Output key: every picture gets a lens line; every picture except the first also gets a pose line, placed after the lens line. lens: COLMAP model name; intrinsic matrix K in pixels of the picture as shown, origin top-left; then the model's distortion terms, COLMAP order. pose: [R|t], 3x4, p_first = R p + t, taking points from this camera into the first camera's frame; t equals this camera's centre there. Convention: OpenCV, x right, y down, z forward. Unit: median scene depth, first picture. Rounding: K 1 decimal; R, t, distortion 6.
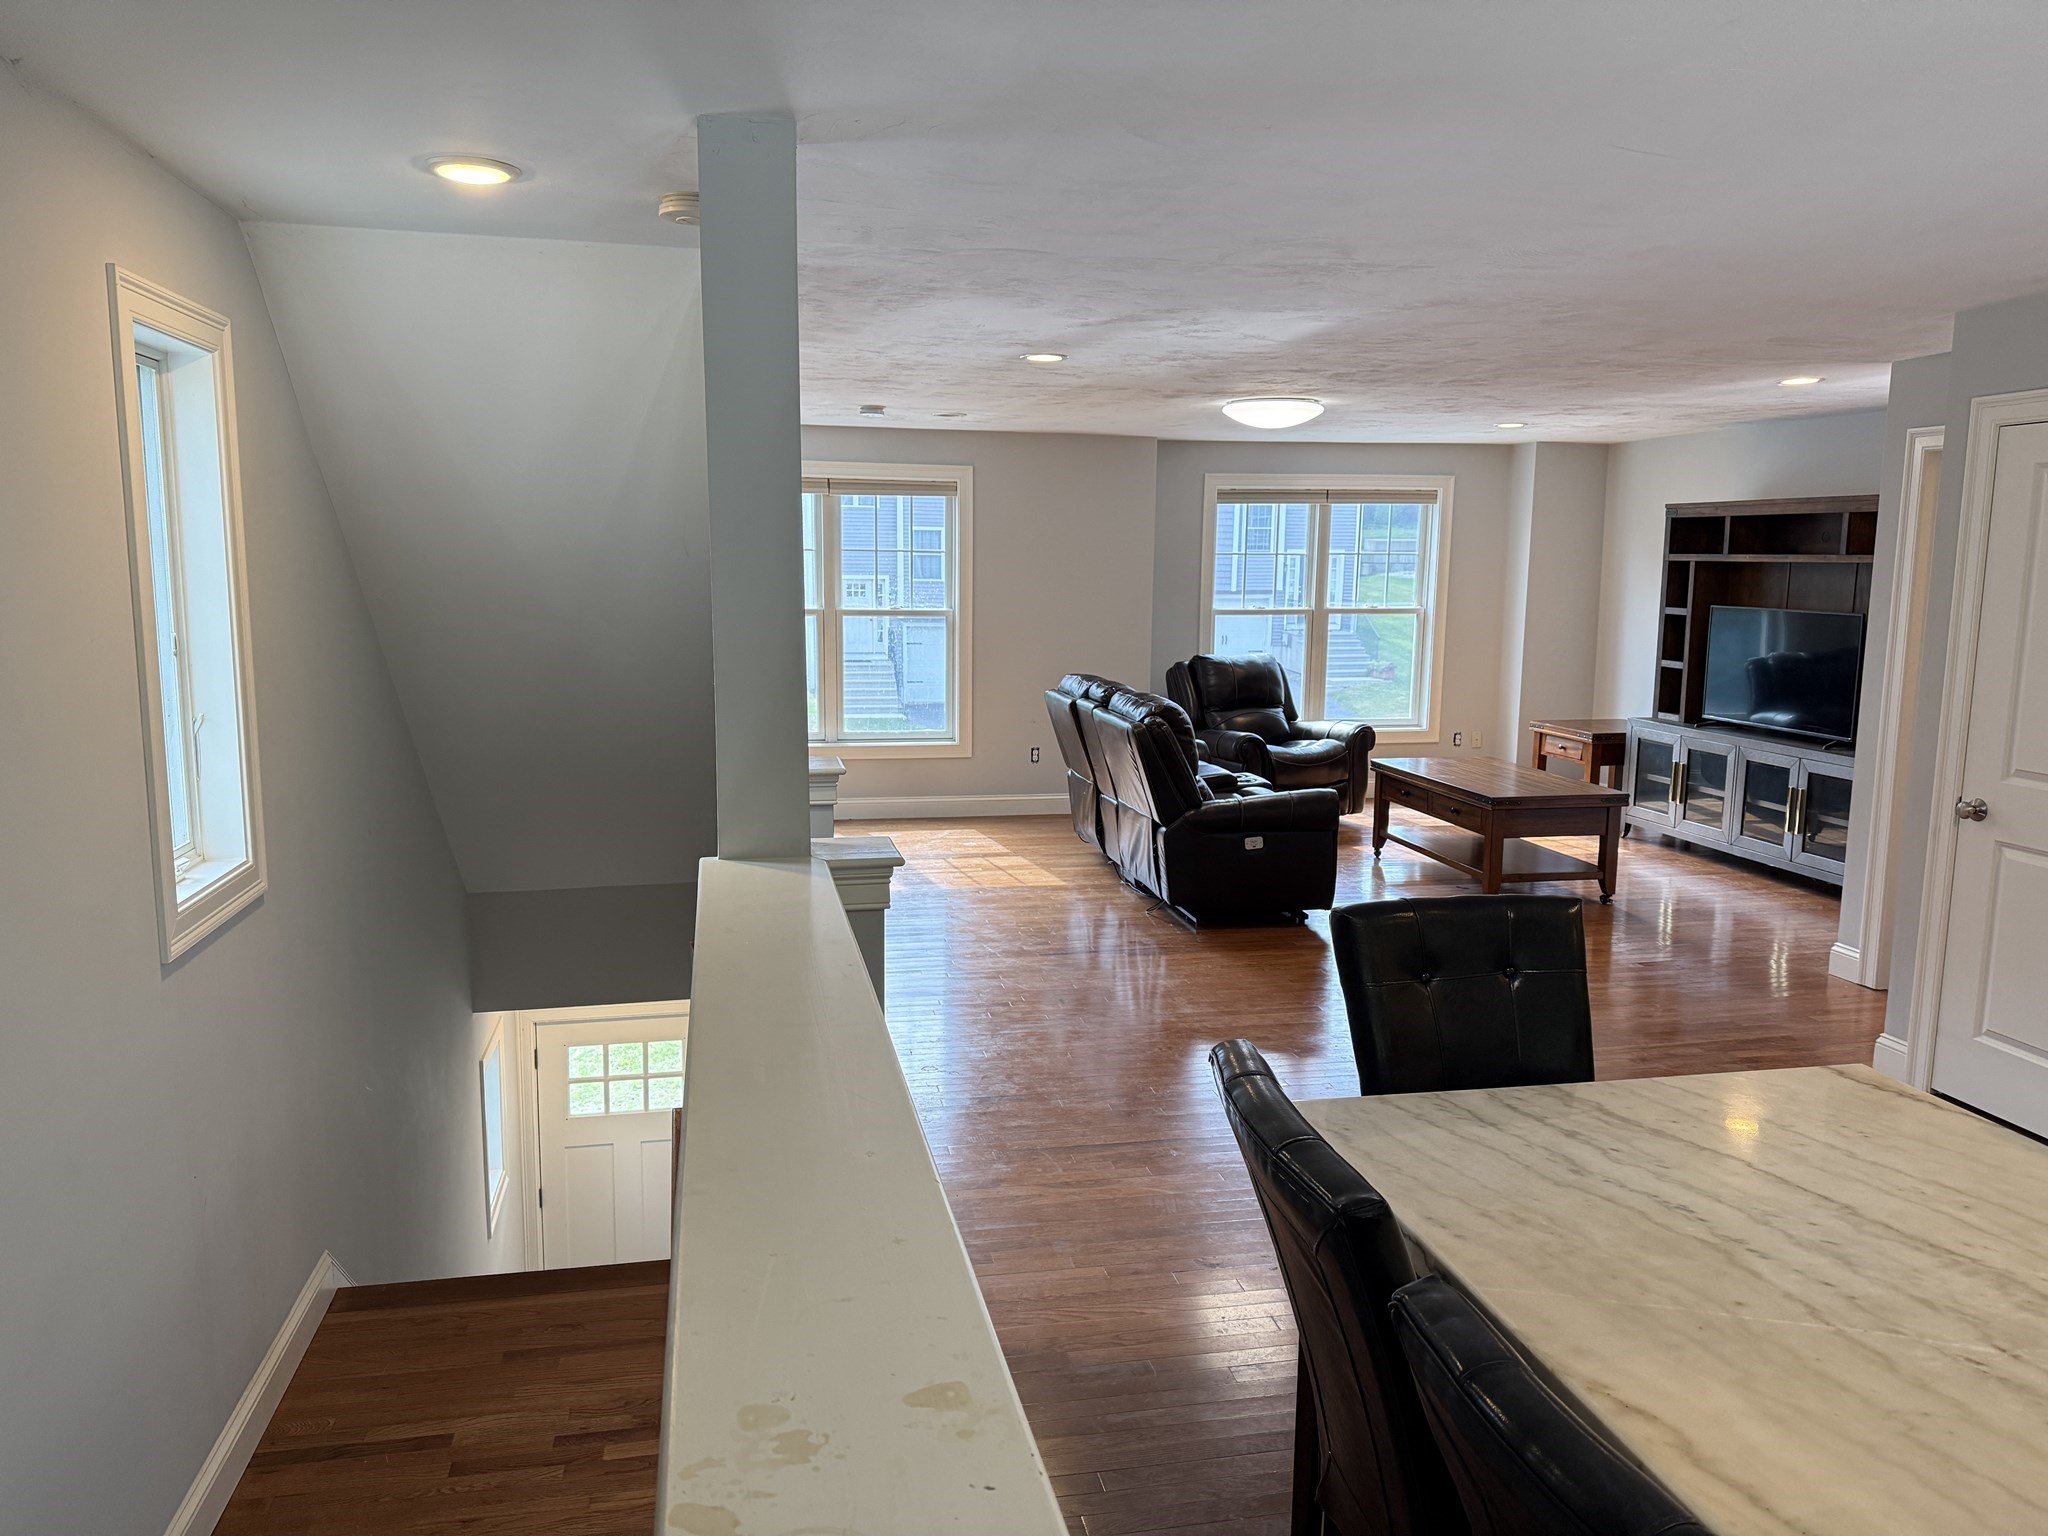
lens RADIAL K [[1425.8, 0, 1018.7], [0, 1425.8, 768.5], [0, 0, 1]] dist [0.120664, -0.186453]
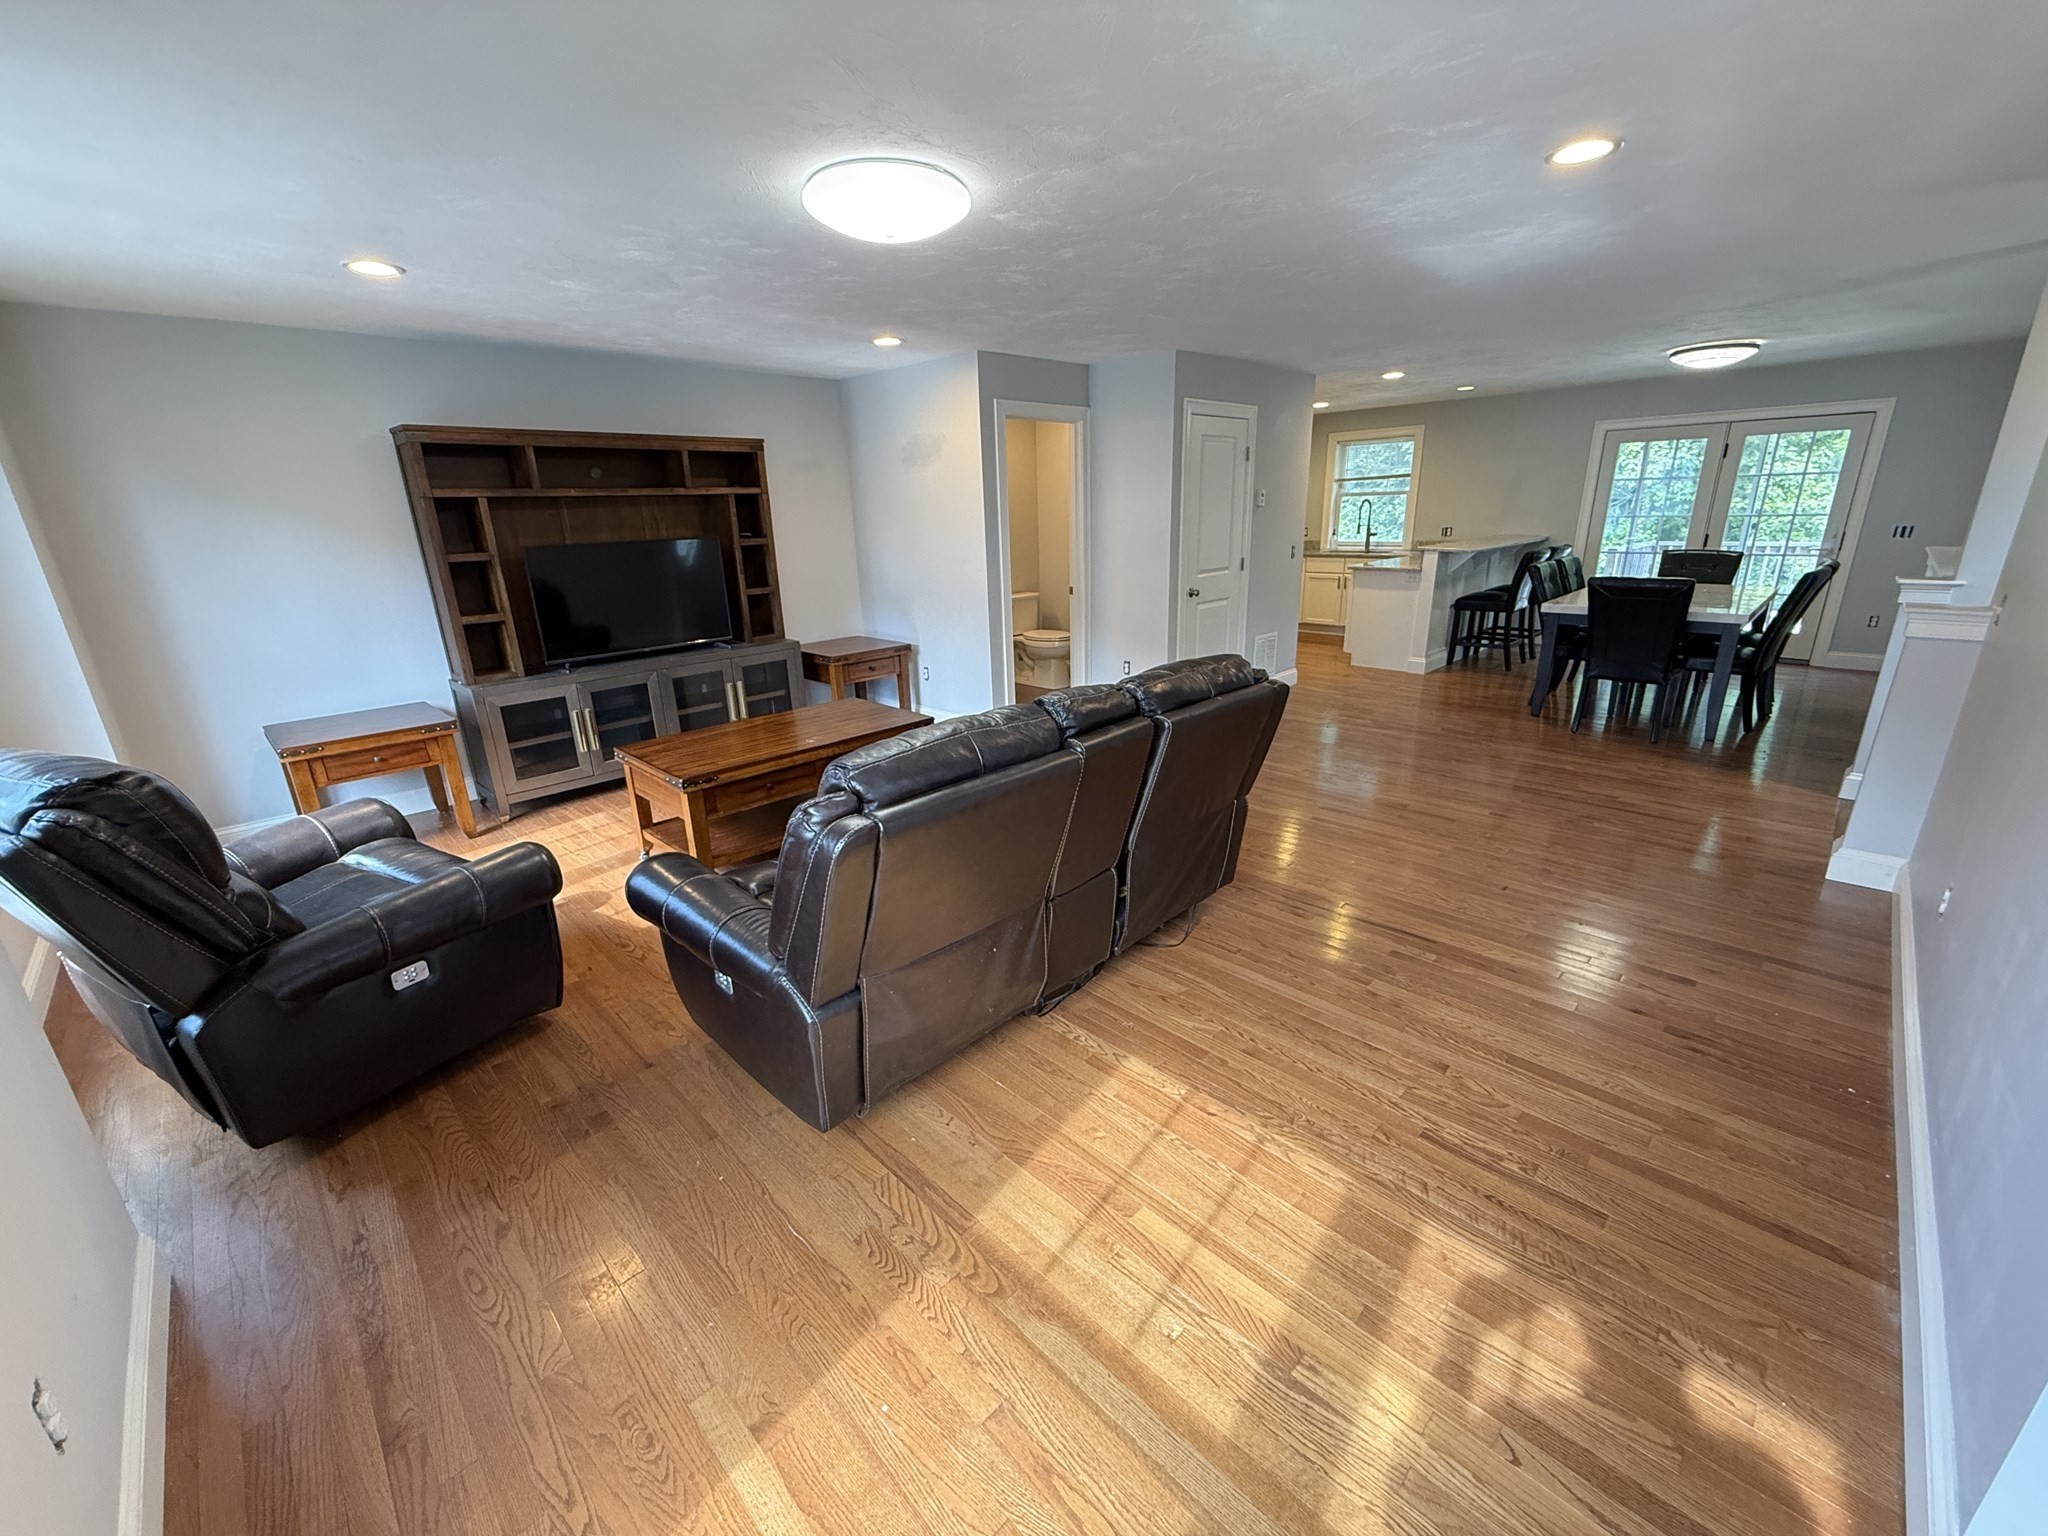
lens RADIAL K [[815.6, 0, 1019.7], [0, 815.6, 766.4], [0, 0, 1]] dist [0.000431, 0.000089]
pose [[-0.550300, -0.246627, 0.797712, -0.157942], [0.147224, 0.911753, 0.383447, -0.140209], [-0.821885, 0.328453, -0.465428, 1.051536]]
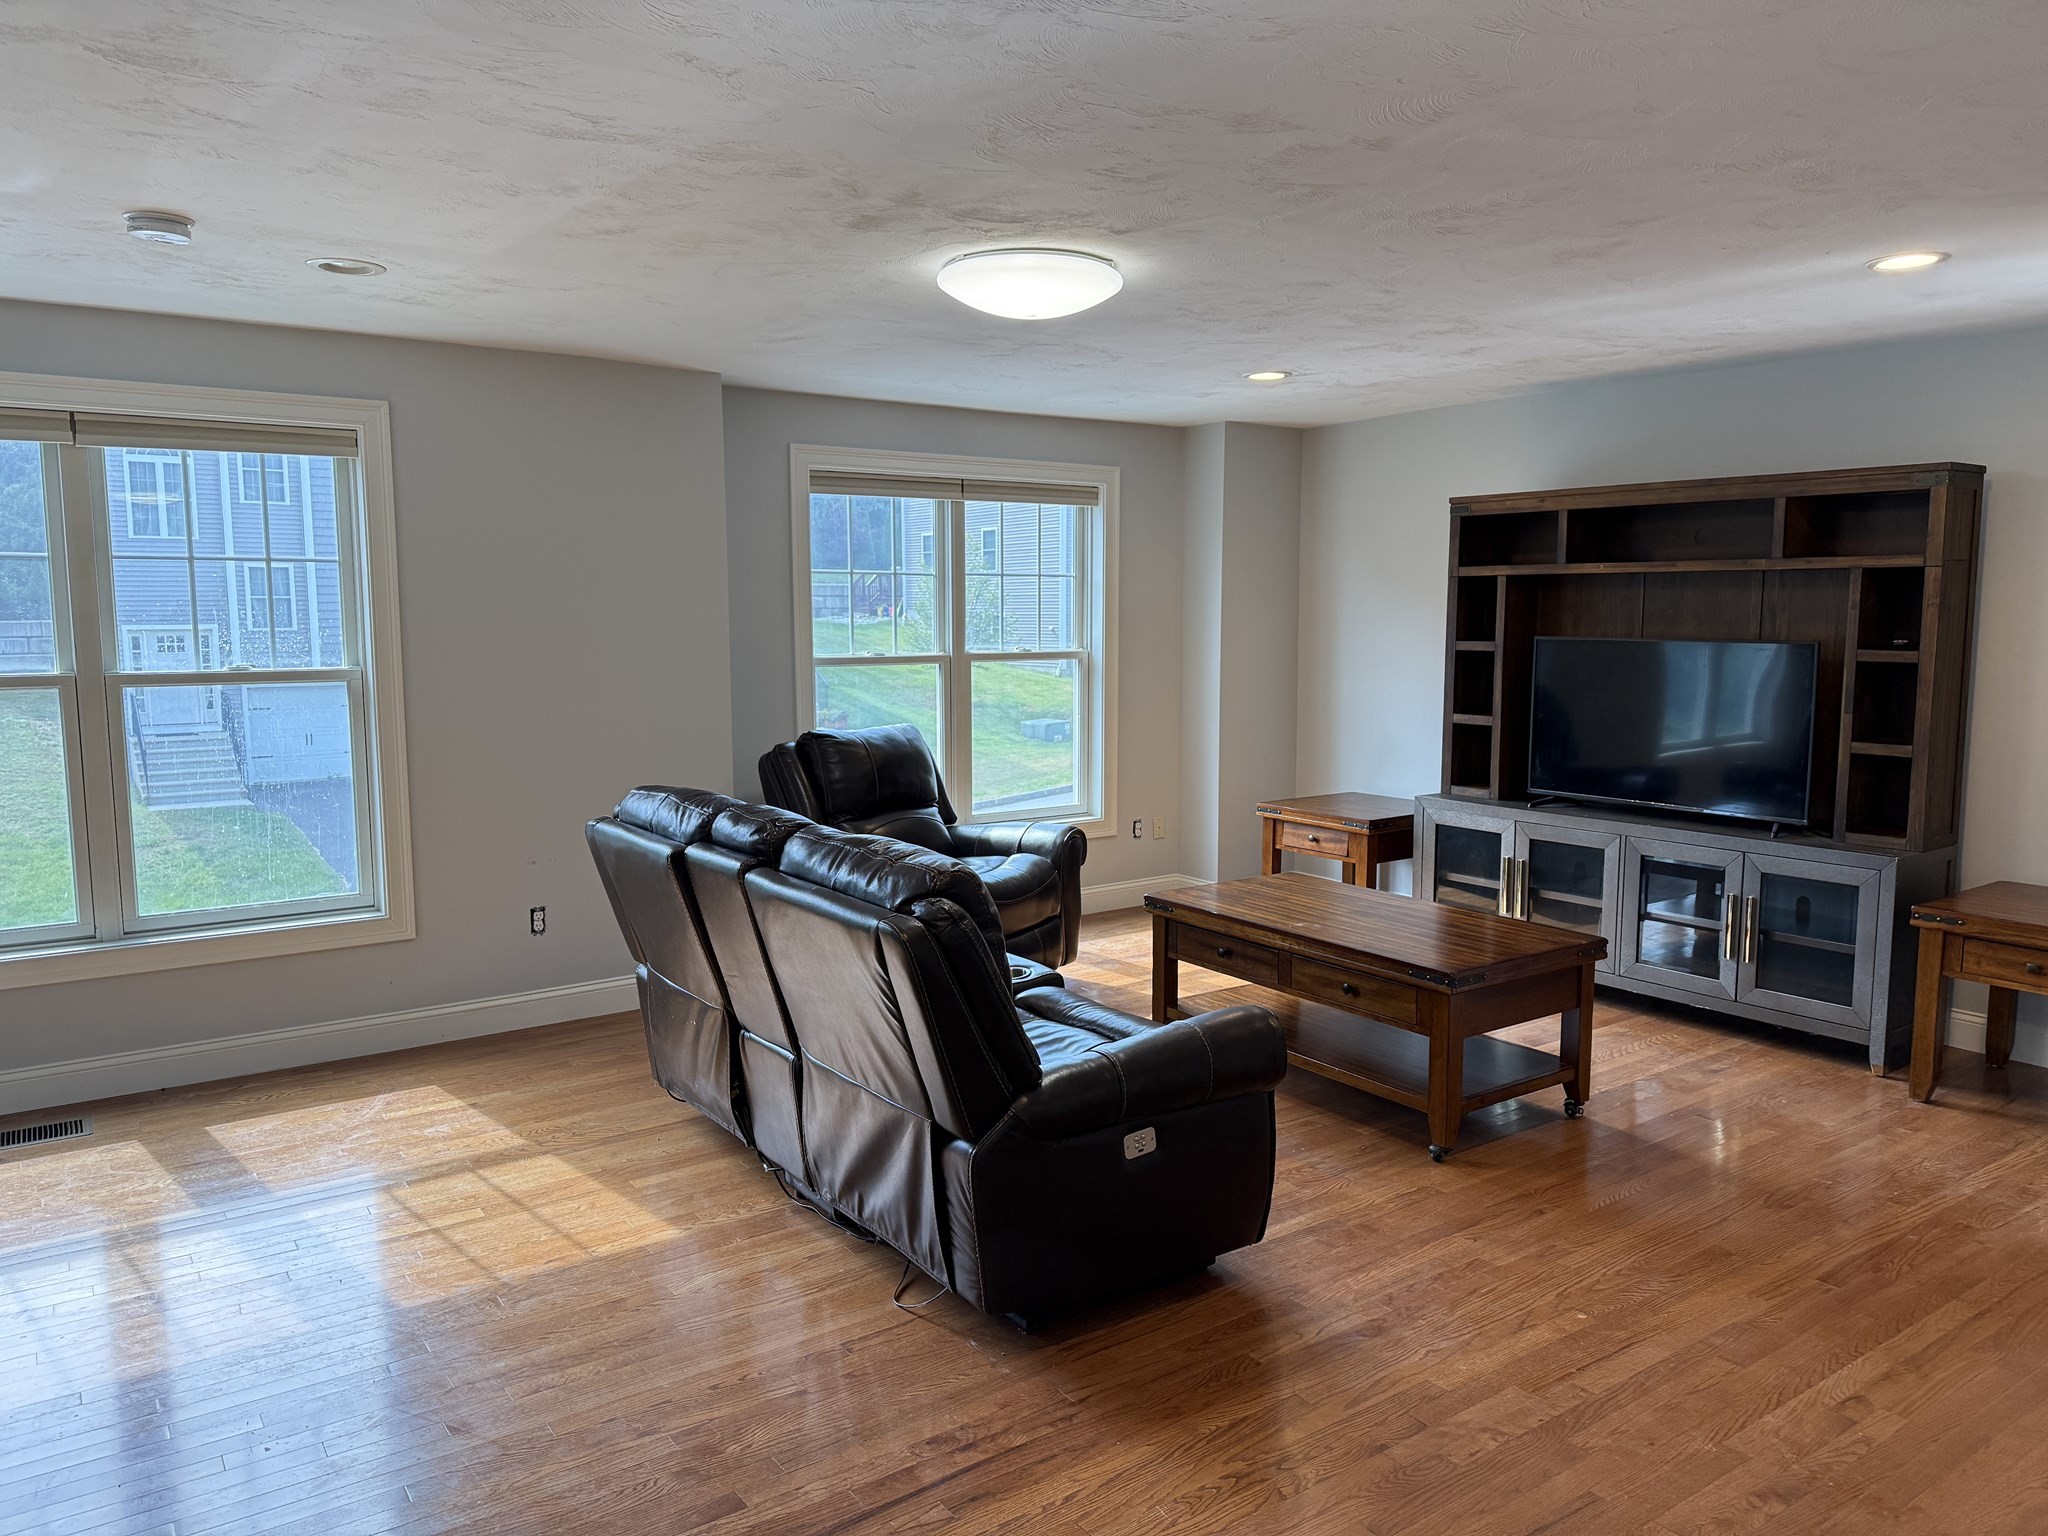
lens RADIAL K [[1425.8, 0, 1018.7], [0, 1425.8, 768.5], [0, 0, 1]] dist [0.120664, -0.186453]
pose [[0.916090, -0.055669, 0.397090, -0.043791], [0.068737, 0.997459, -0.018740, -0.052752], [-0.395038, 0.044462, 0.917588, 0.460476]]
